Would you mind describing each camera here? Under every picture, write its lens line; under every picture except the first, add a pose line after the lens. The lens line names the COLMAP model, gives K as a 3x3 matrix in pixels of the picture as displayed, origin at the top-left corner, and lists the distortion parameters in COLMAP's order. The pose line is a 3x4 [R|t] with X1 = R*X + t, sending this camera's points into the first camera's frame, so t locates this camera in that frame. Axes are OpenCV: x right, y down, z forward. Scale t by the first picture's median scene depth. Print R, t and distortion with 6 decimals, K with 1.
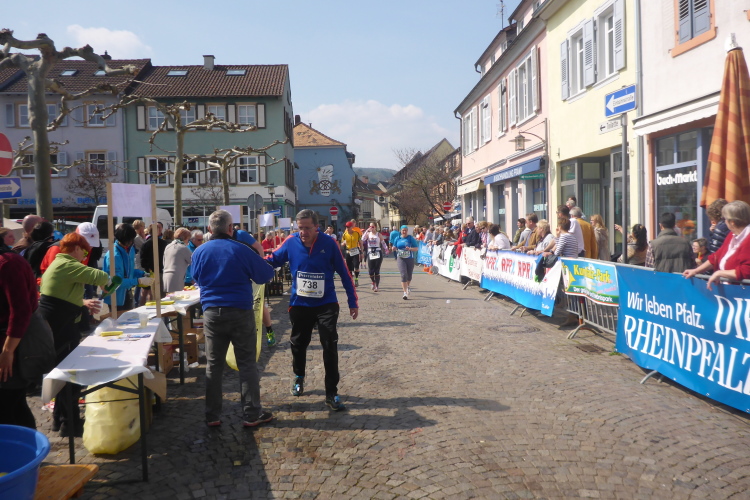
lens RADIAL K [[643.3, 0, 372.8], [0, 643.3, 249.6], [0, 0, 1]] dist [-0.020286, -0.007308]
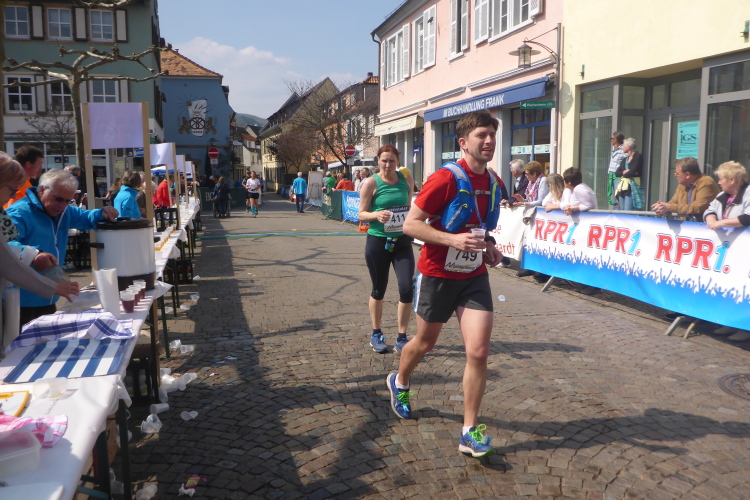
lens RADIAL K [[643.3, 0, 377.7], [0, 643.3, 250.1], [0, 0, 1]] dist [-0.020286, -0.007308]
pose [[0.975617, -0.005558, 0.219409, -0.058555], [-0.011957, 0.996849, 0.078418, -0.003864], [-0.219154, -0.079130, 0.972476, 0.221681]]
